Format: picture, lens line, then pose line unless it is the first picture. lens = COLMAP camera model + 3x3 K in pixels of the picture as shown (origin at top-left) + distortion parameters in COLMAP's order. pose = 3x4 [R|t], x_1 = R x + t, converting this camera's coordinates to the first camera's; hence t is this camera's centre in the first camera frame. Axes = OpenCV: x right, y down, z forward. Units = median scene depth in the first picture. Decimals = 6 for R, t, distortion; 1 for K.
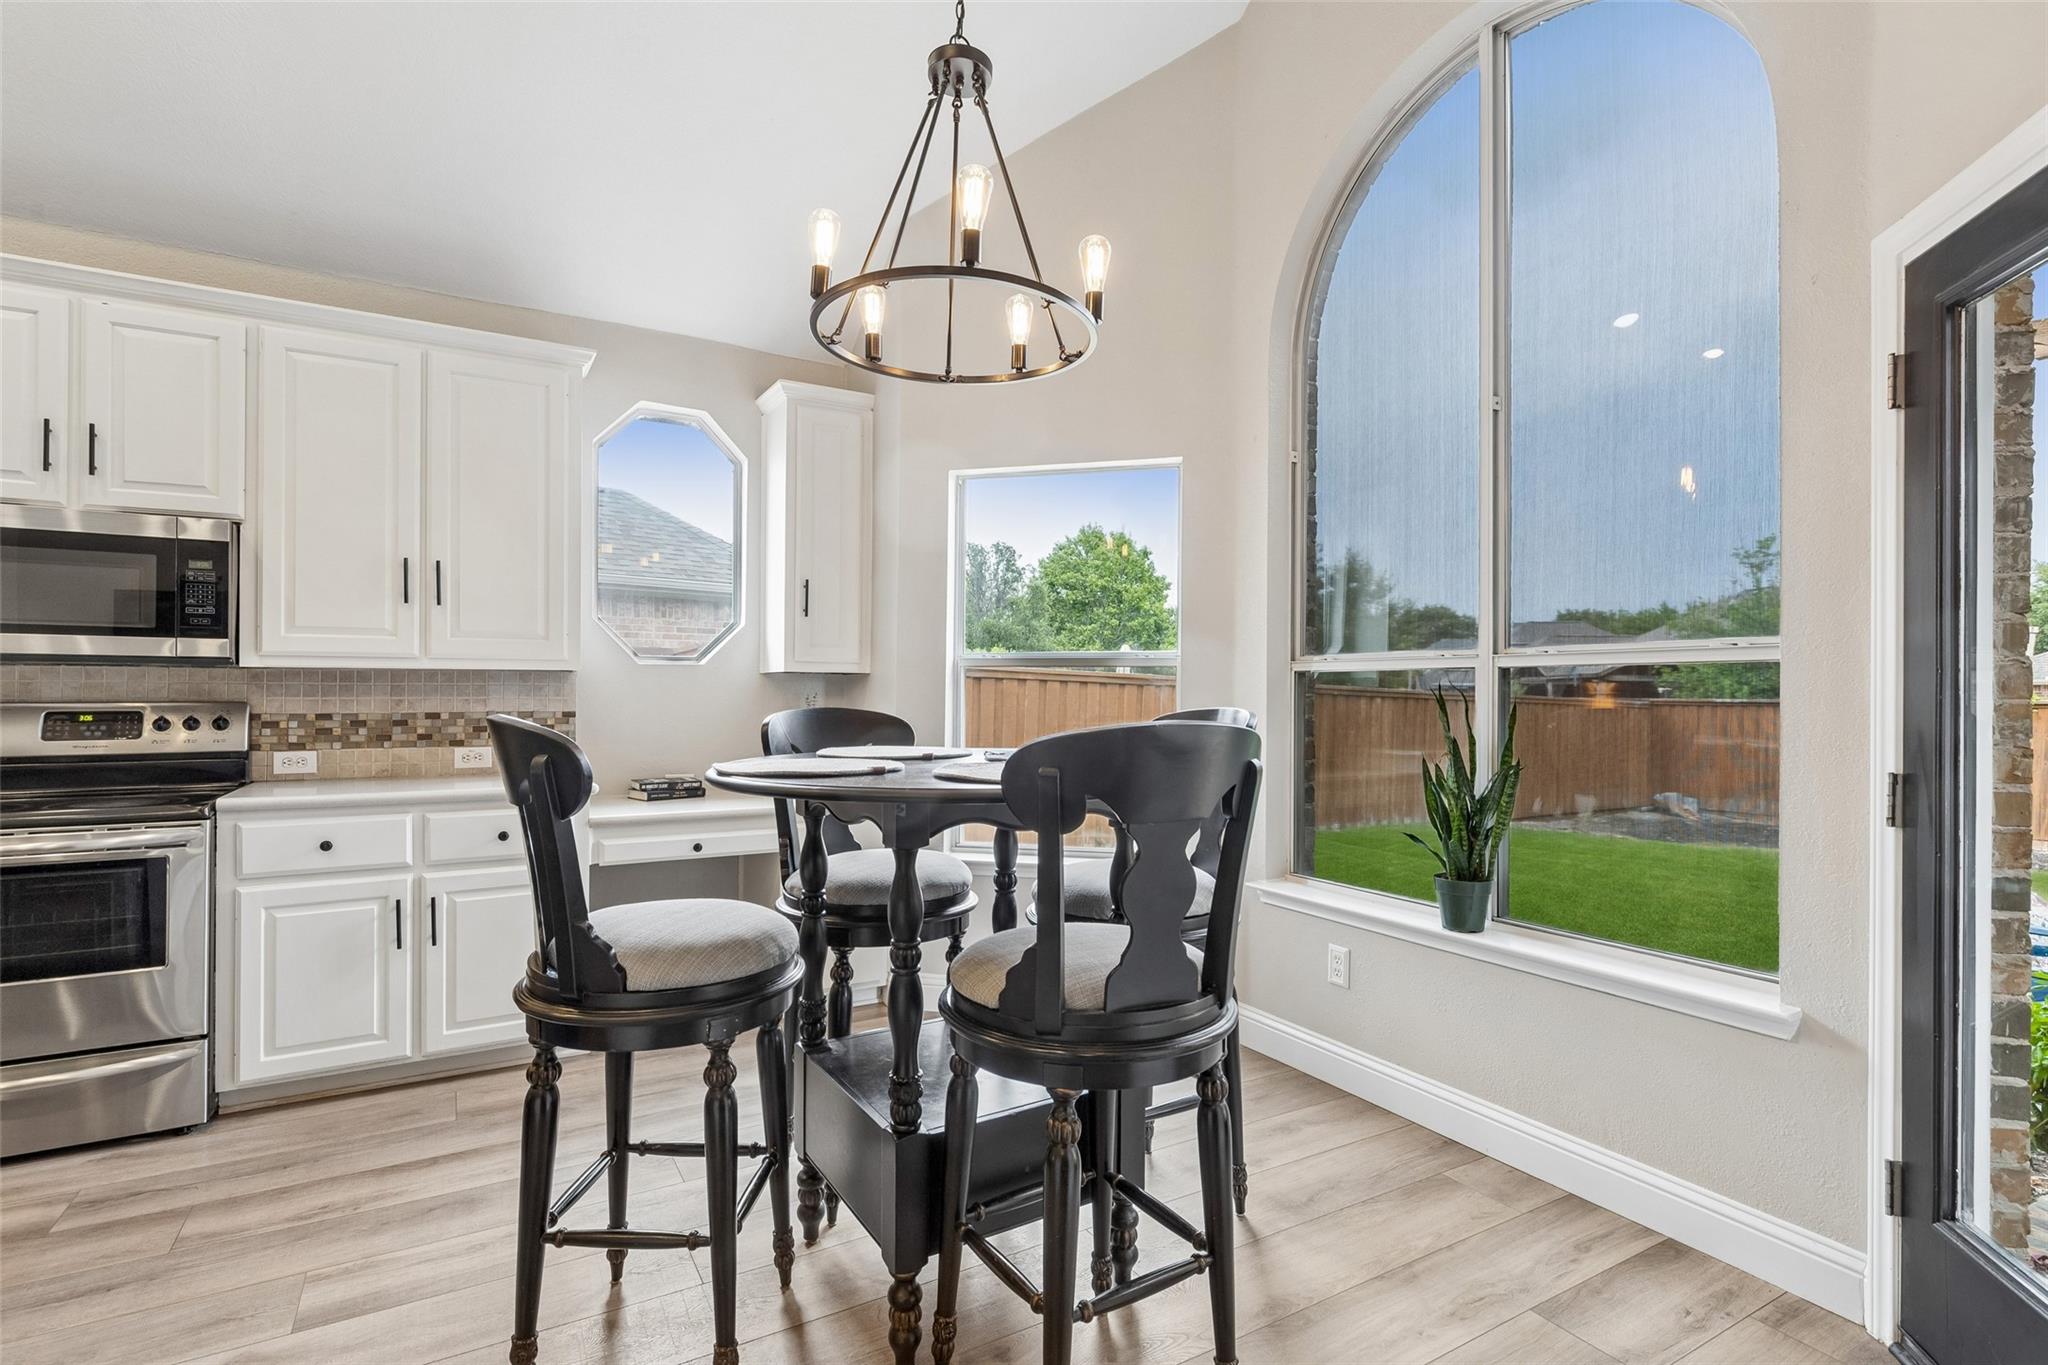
lens RADIAL K [[988.2, 0, 1024.0], [0, 988.2, 682.5], [0, 0, 1]] dist [0.000237, -0.000032]
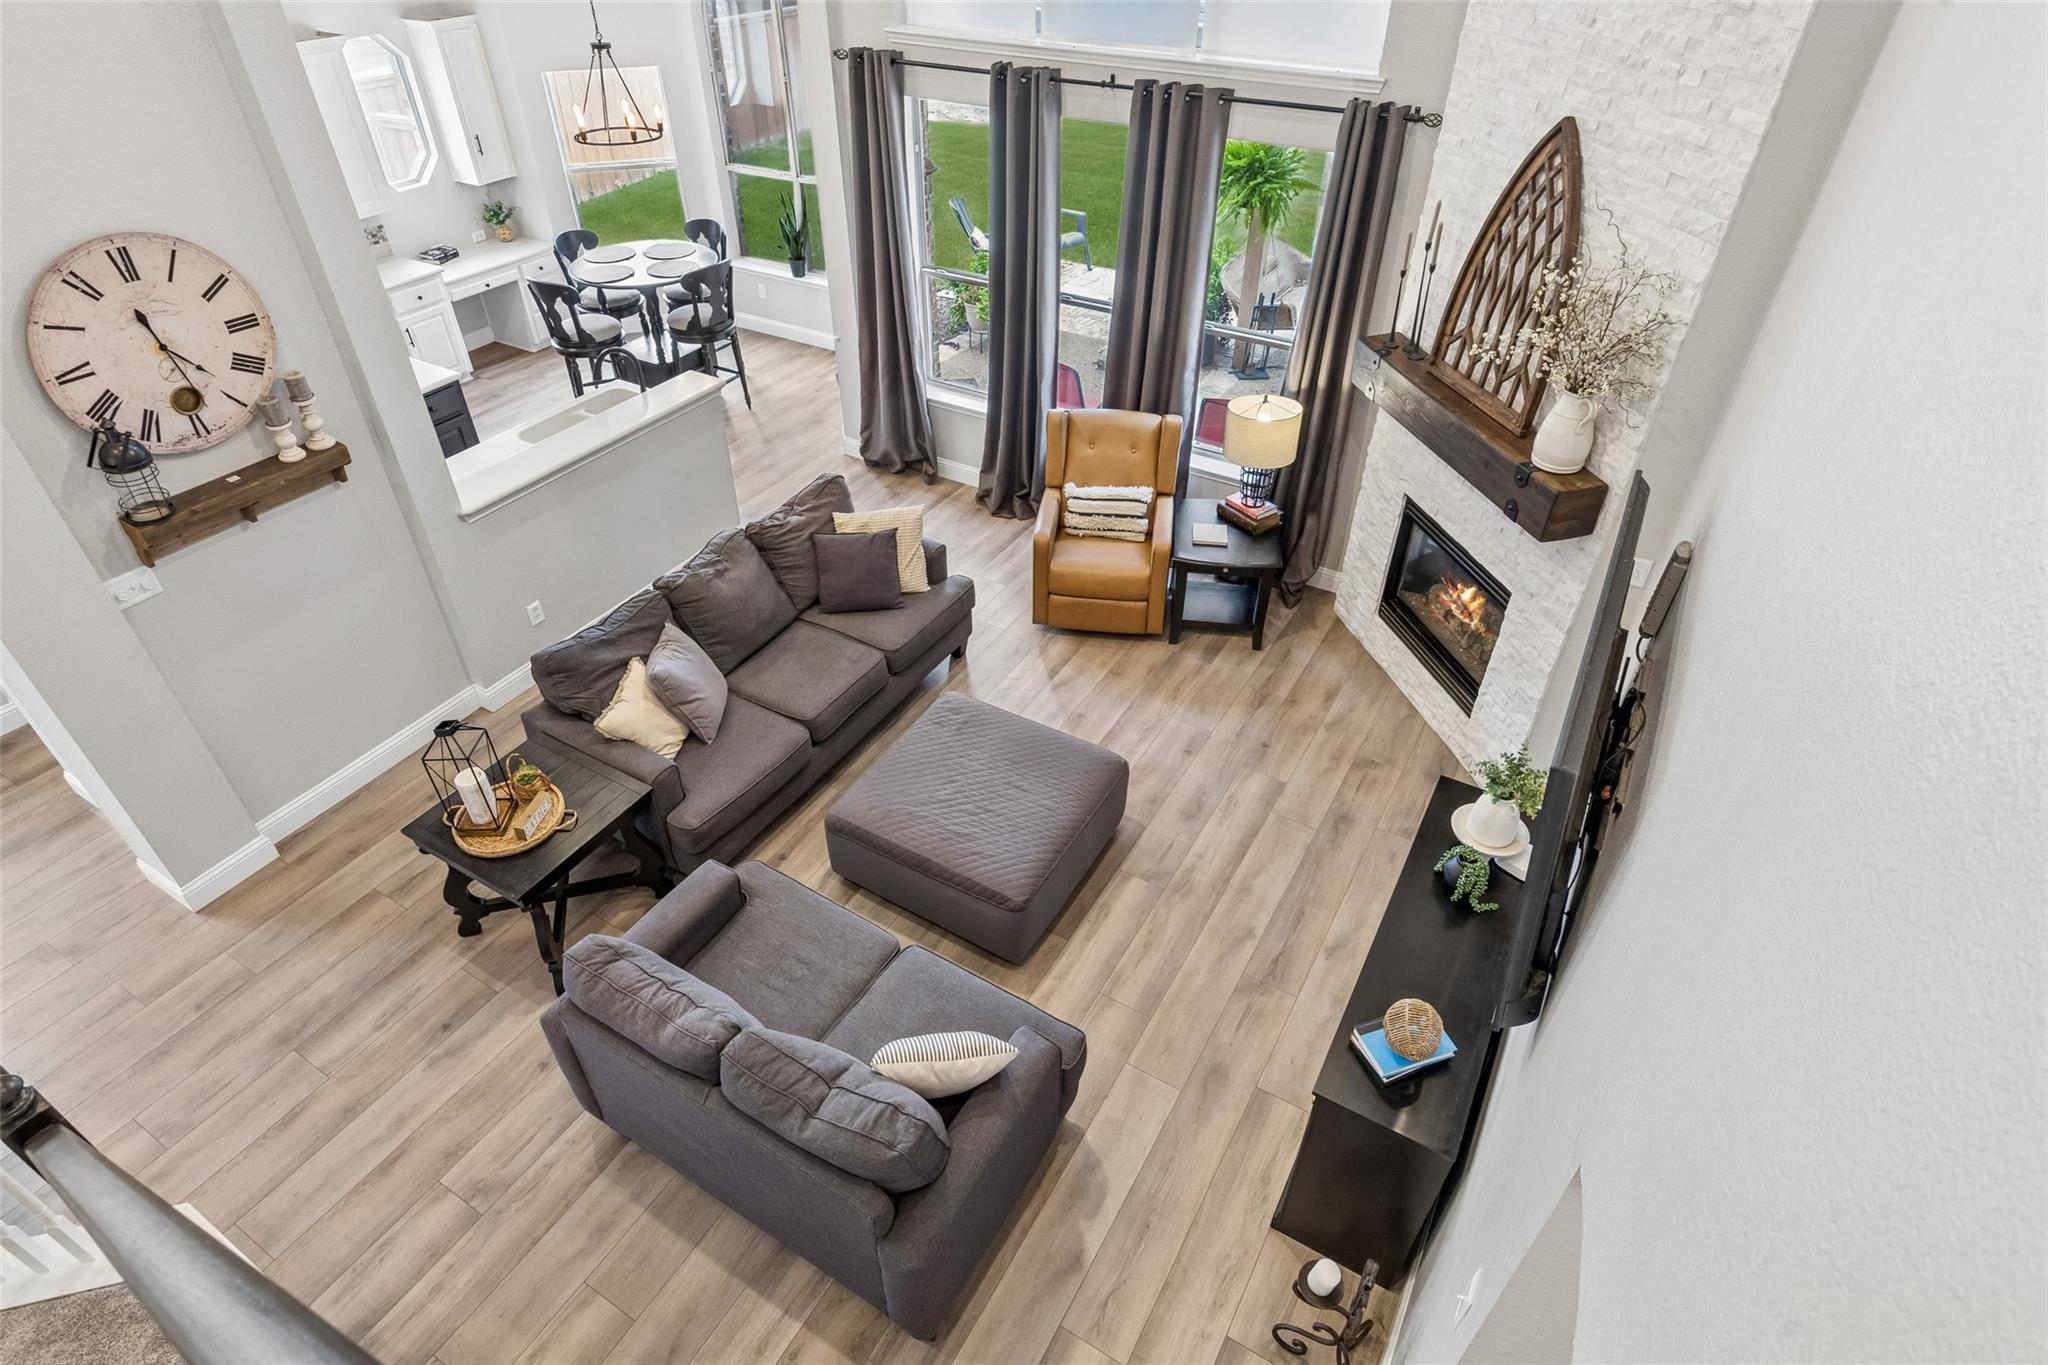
lens RADIAL K [[1073.1, 0, 1024.0], [0, 1073.1, 682.5], [0, 0, 1]] dist [-0.001142, 0.001307]
pose [[0.873313, -0.306119, 0.378967, -0.531839], [-0.005088, 0.772137, 0.635436, -0.804192], [-0.487133, -0.556863, 0.672759, -2.048195]]
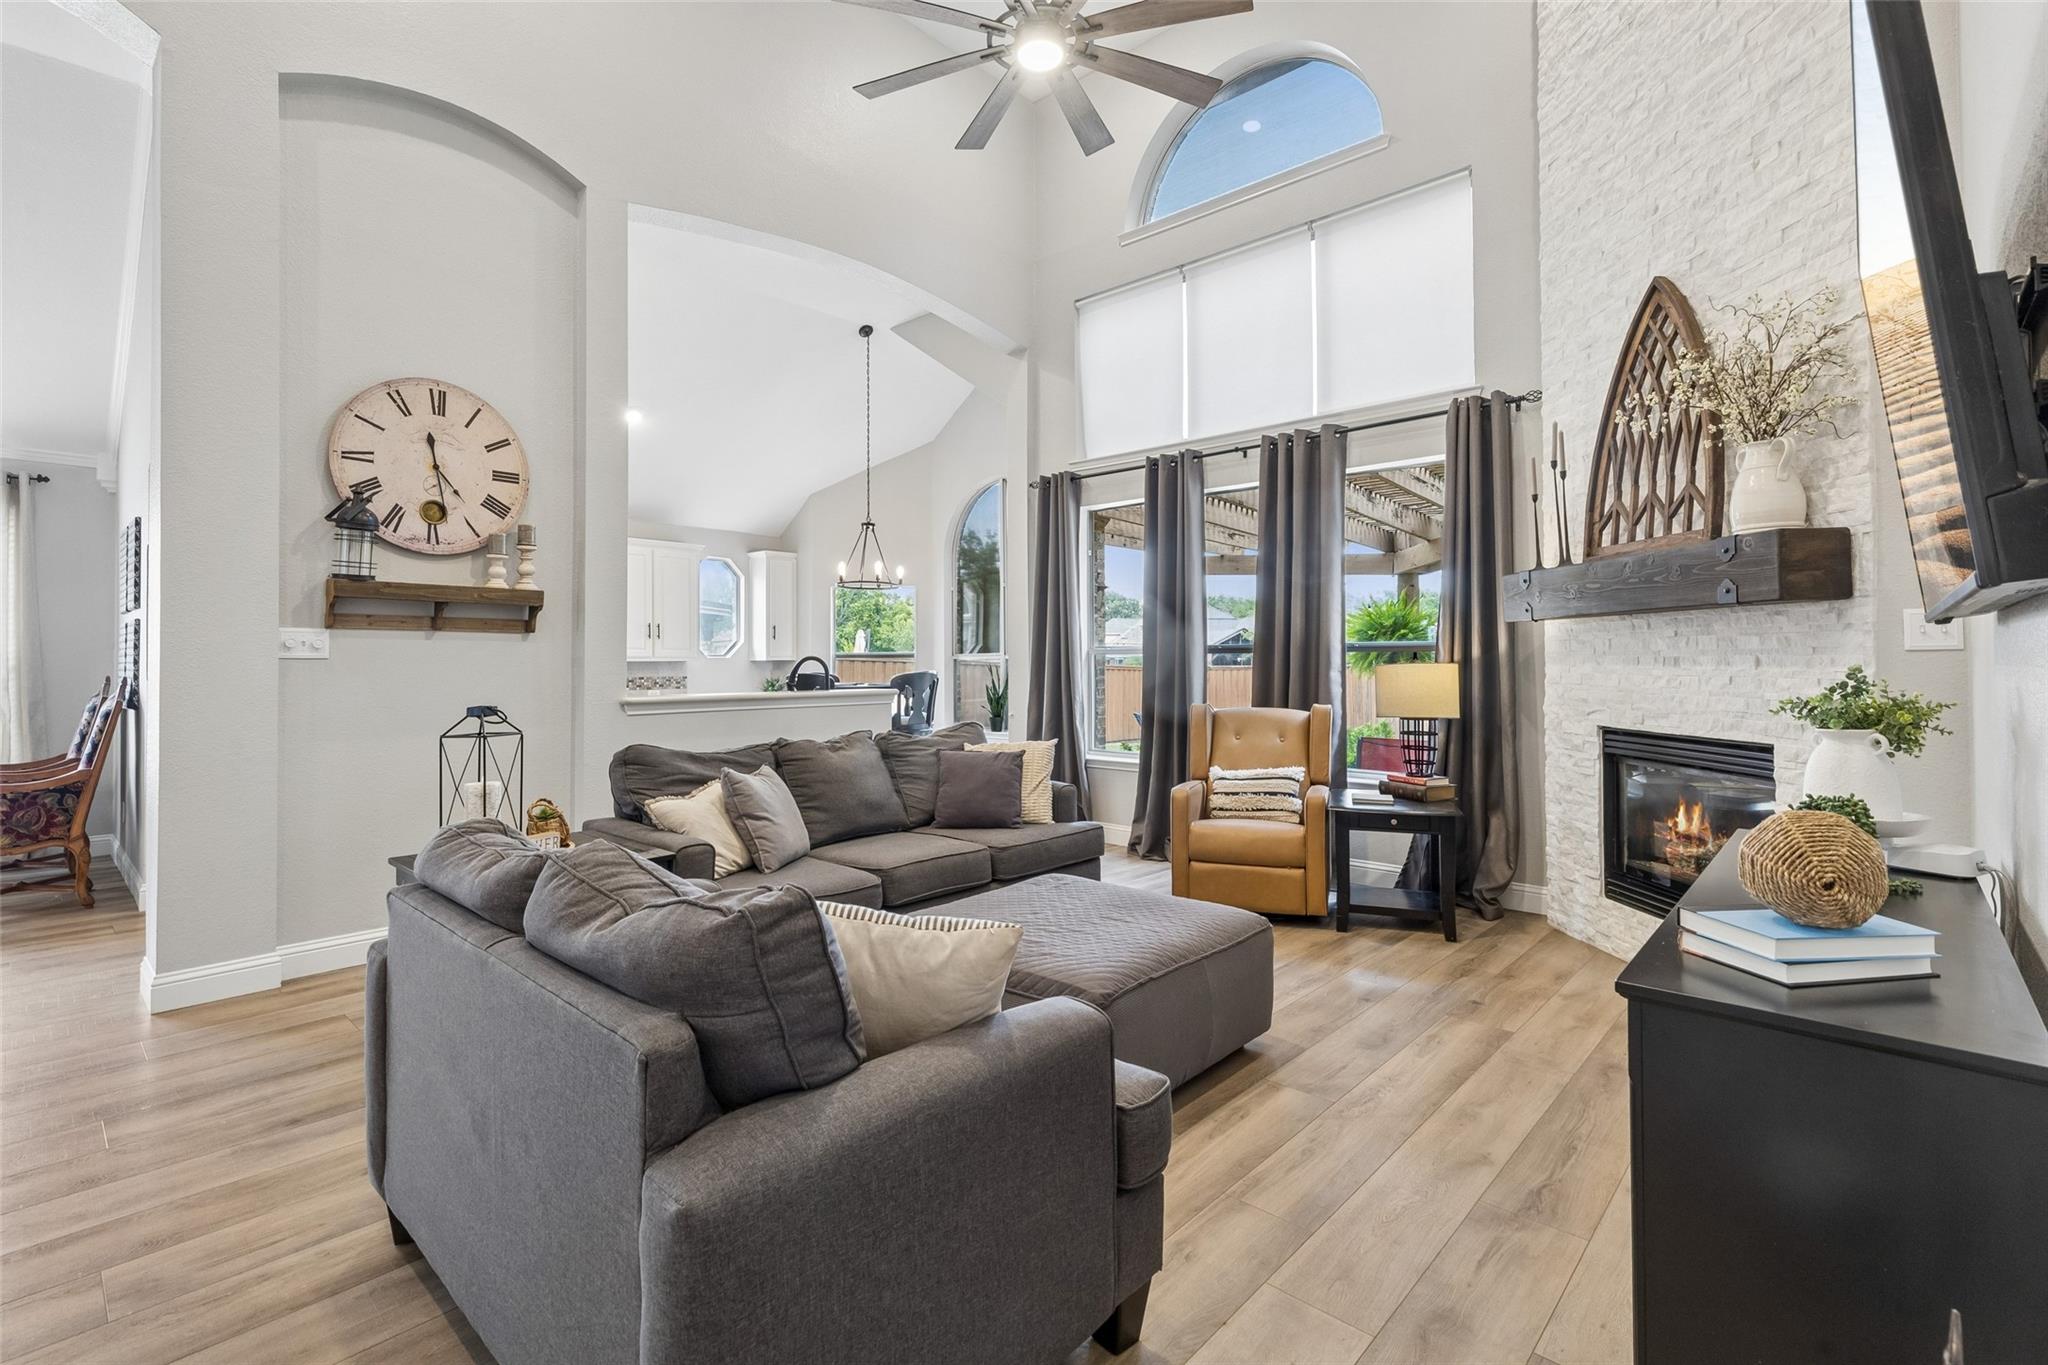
lens RADIAL K [[929.8, 0, 1025.4], [0, 929.8, 662.0], [0, 0, 1]] dist [0.006466, -0.000328]
pose [[0.955955, -0.007395, 0.293420, -0.398455], [0.006235, 0.999969, 0.004887, -0.018383], [-0.293447, -0.002842, 0.955971, -2.031731]]
